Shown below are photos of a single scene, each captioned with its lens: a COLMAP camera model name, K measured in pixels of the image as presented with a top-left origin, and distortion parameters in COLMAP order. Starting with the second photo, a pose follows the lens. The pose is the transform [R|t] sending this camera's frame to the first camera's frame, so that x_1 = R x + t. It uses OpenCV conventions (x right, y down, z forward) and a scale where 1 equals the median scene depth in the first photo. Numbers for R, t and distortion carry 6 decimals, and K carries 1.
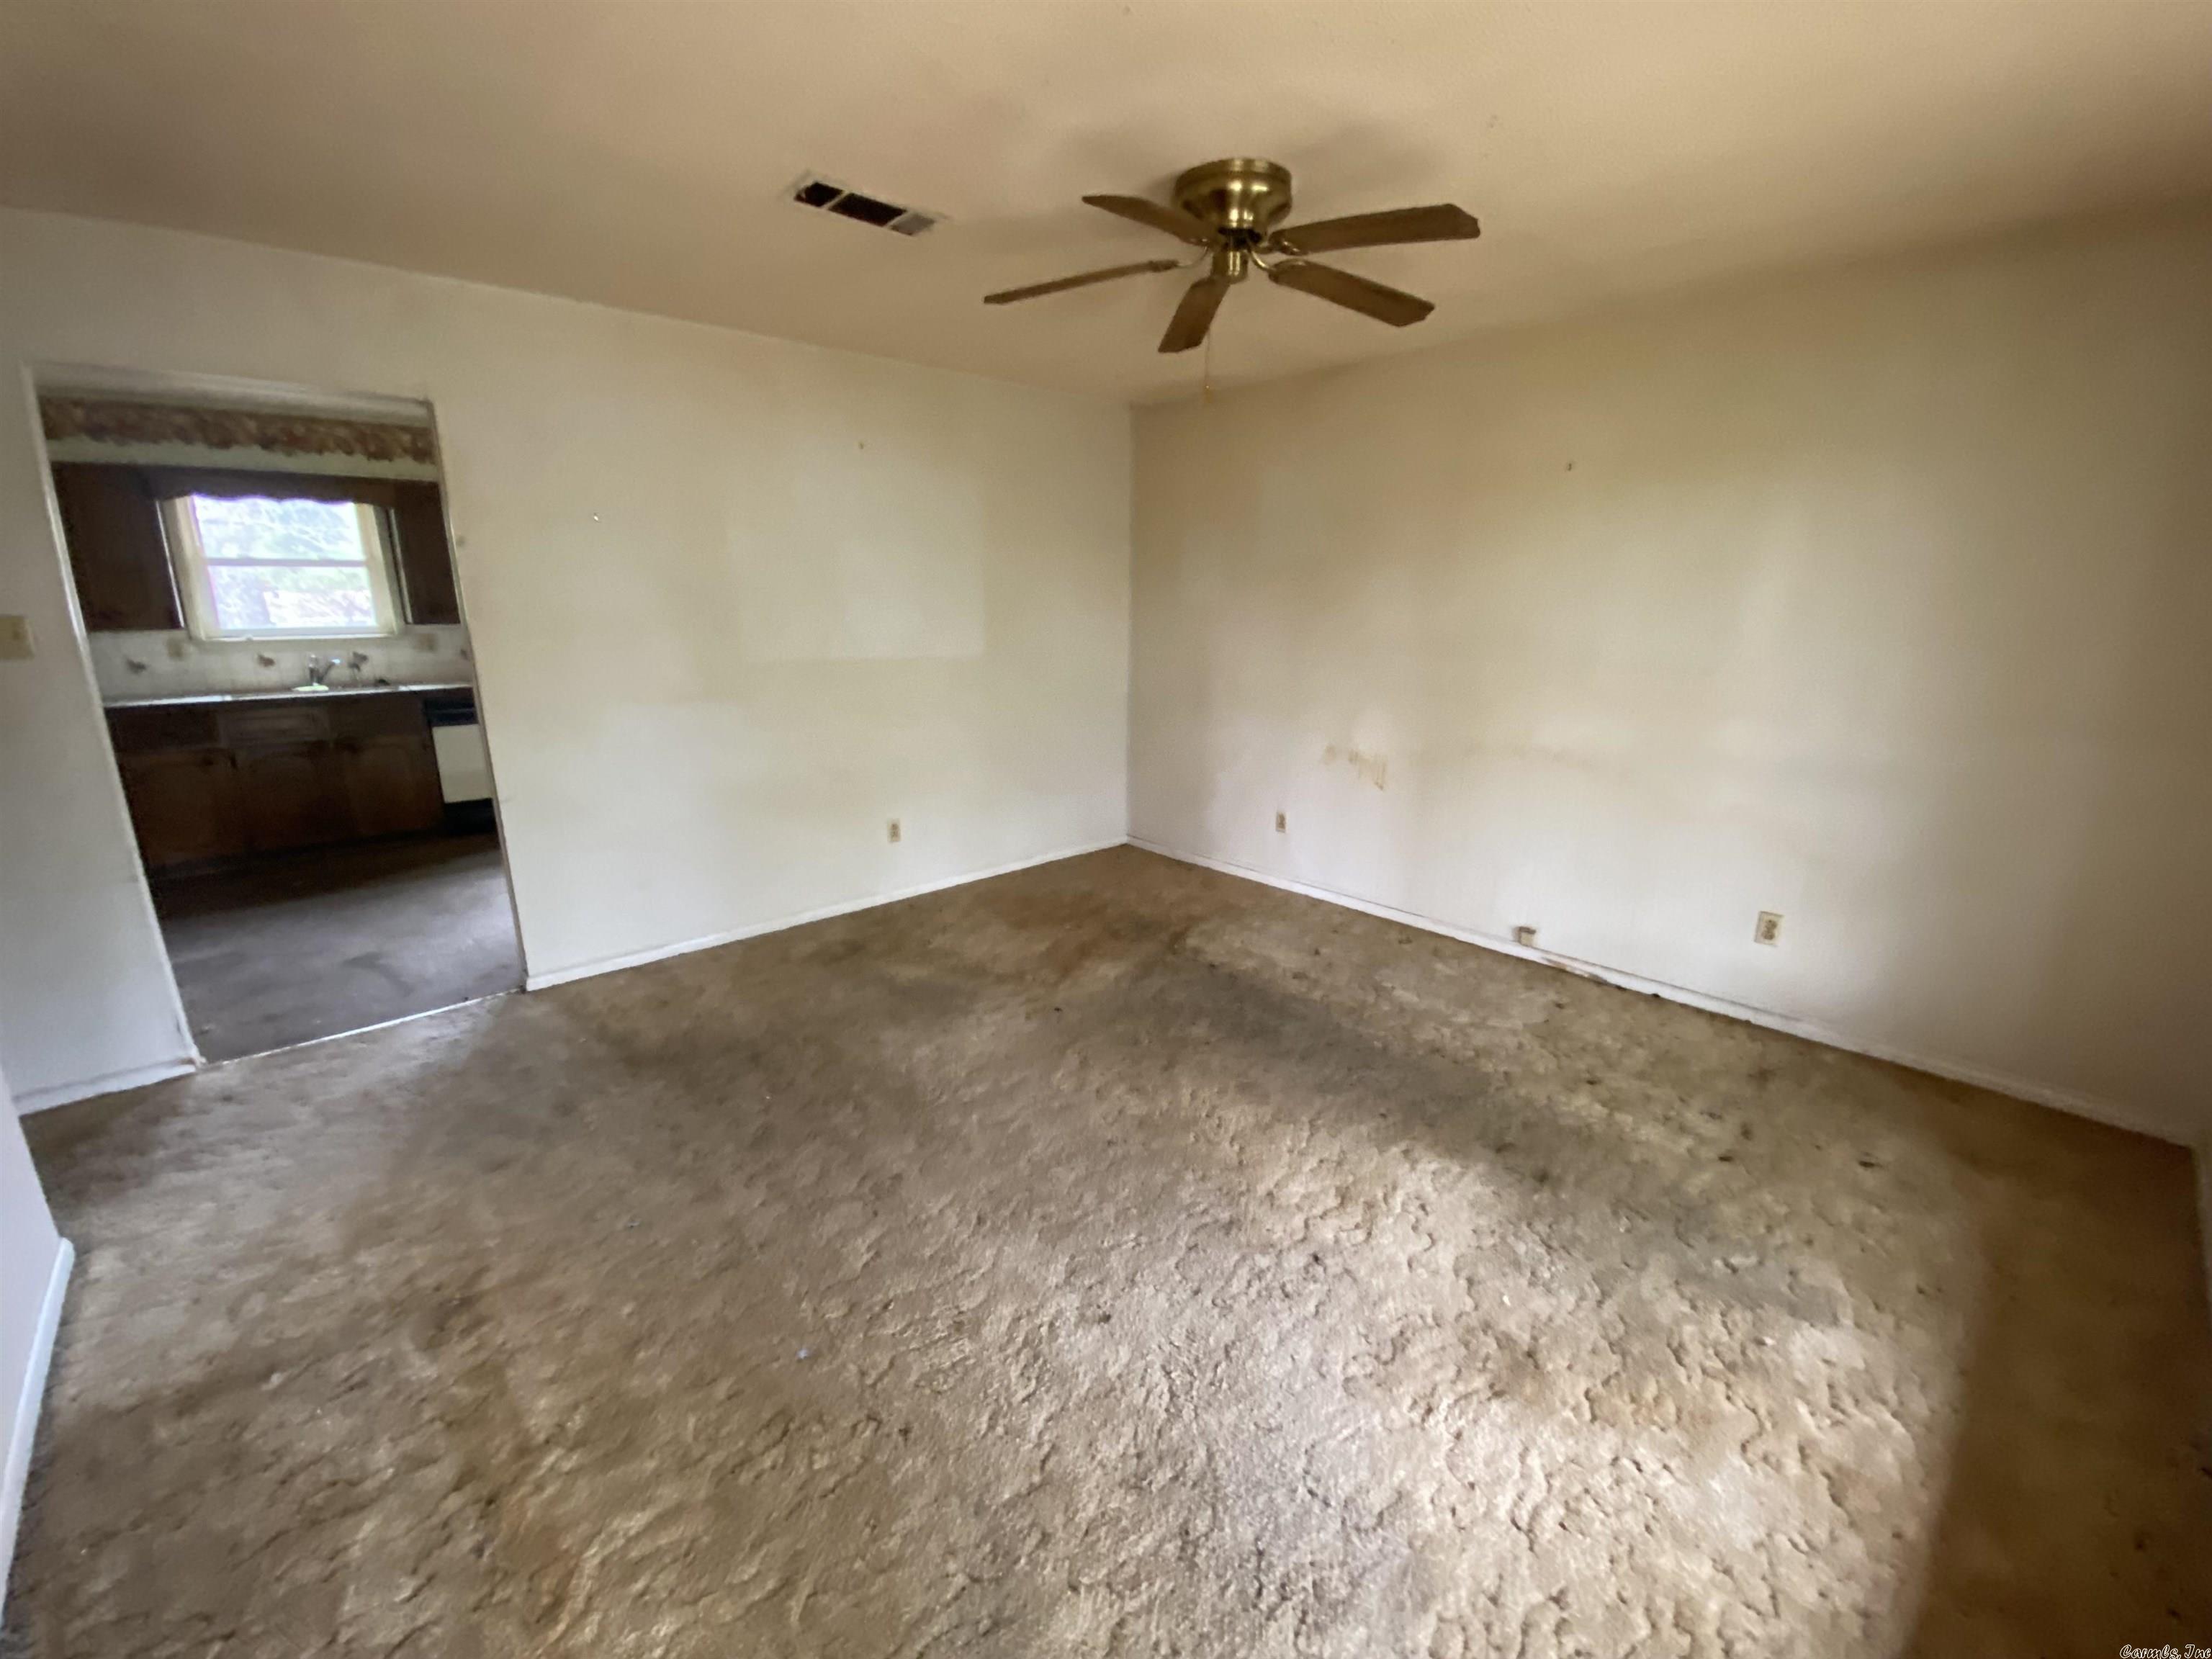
lens RADIAL K [[900.8, 0, 1107.0], [0, 900.8, 825.2], [0, 0, 1]] dist [0.016342, -0.015794]
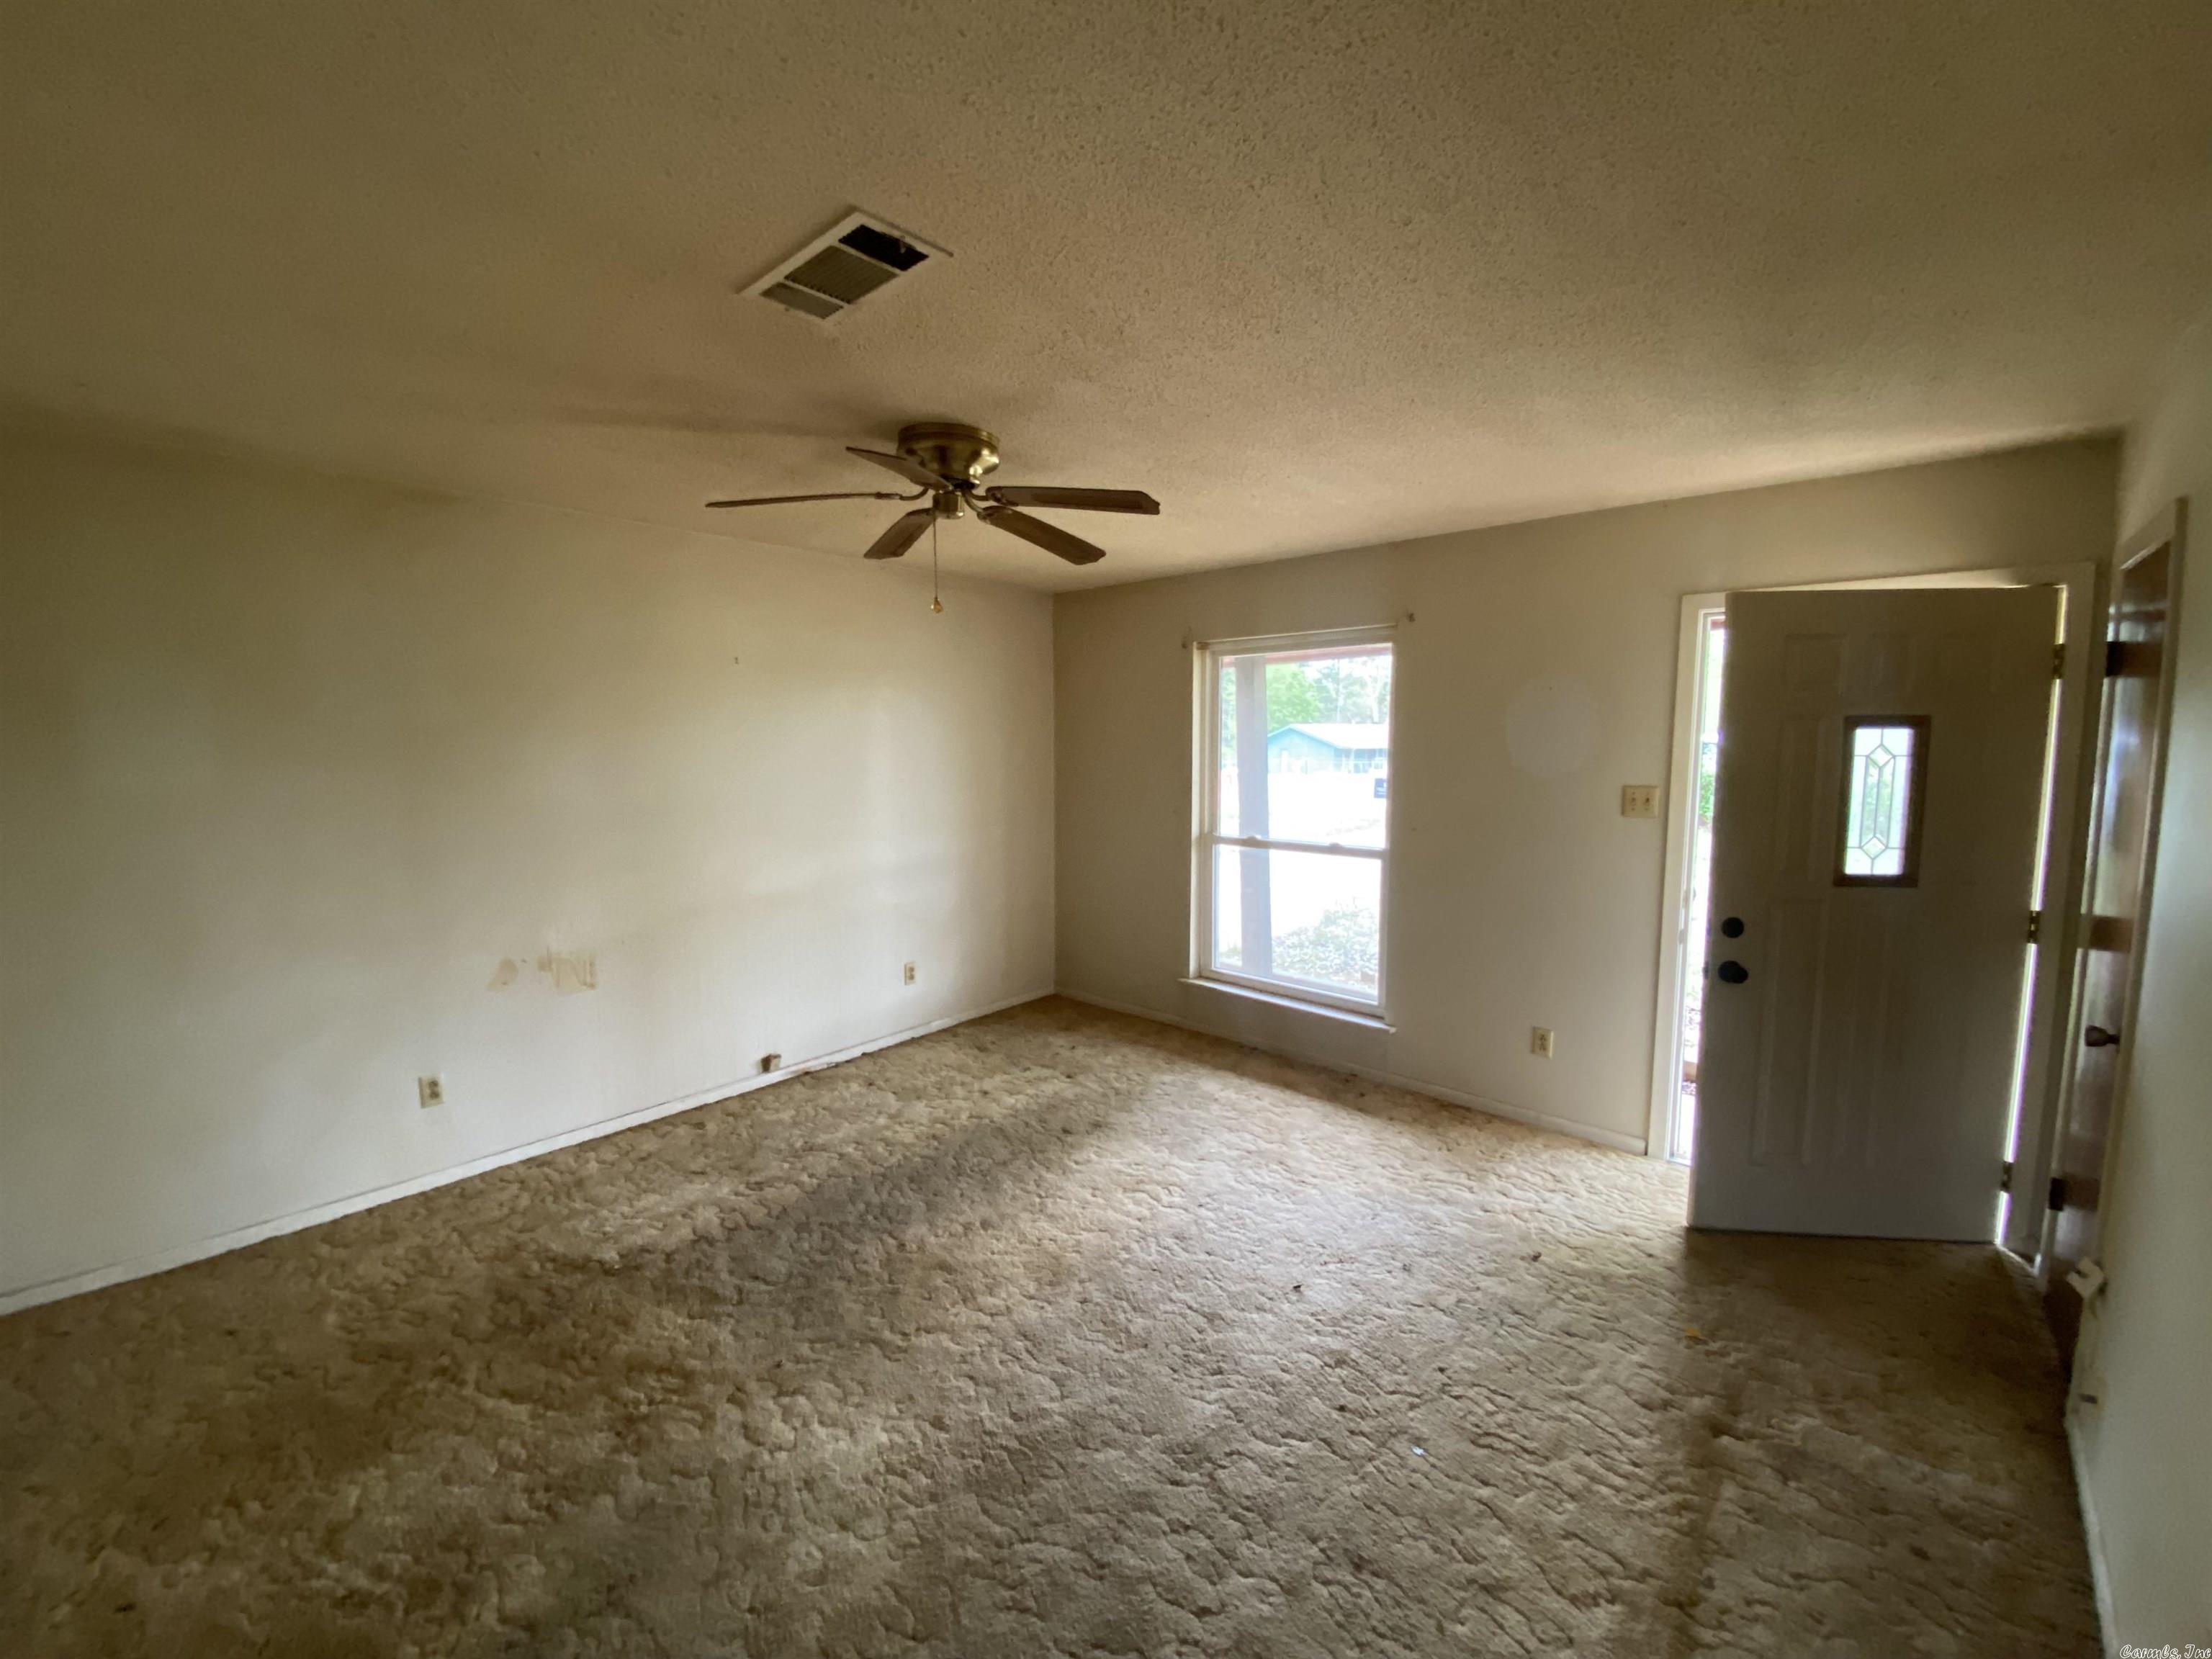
lens RADIAL K [[900.8, 0, 1113.1], [0, 900.8, 826.7], [0, 0, 1]] dist [0.016342, -0.015794]
pose [[-0.106372, -0.110671, 0.988148, -0.820129], [0.250174, 0.958839, 0.134319, -0.253338], [-0.962340, 0.261496, -0.074307, 0.772350]]
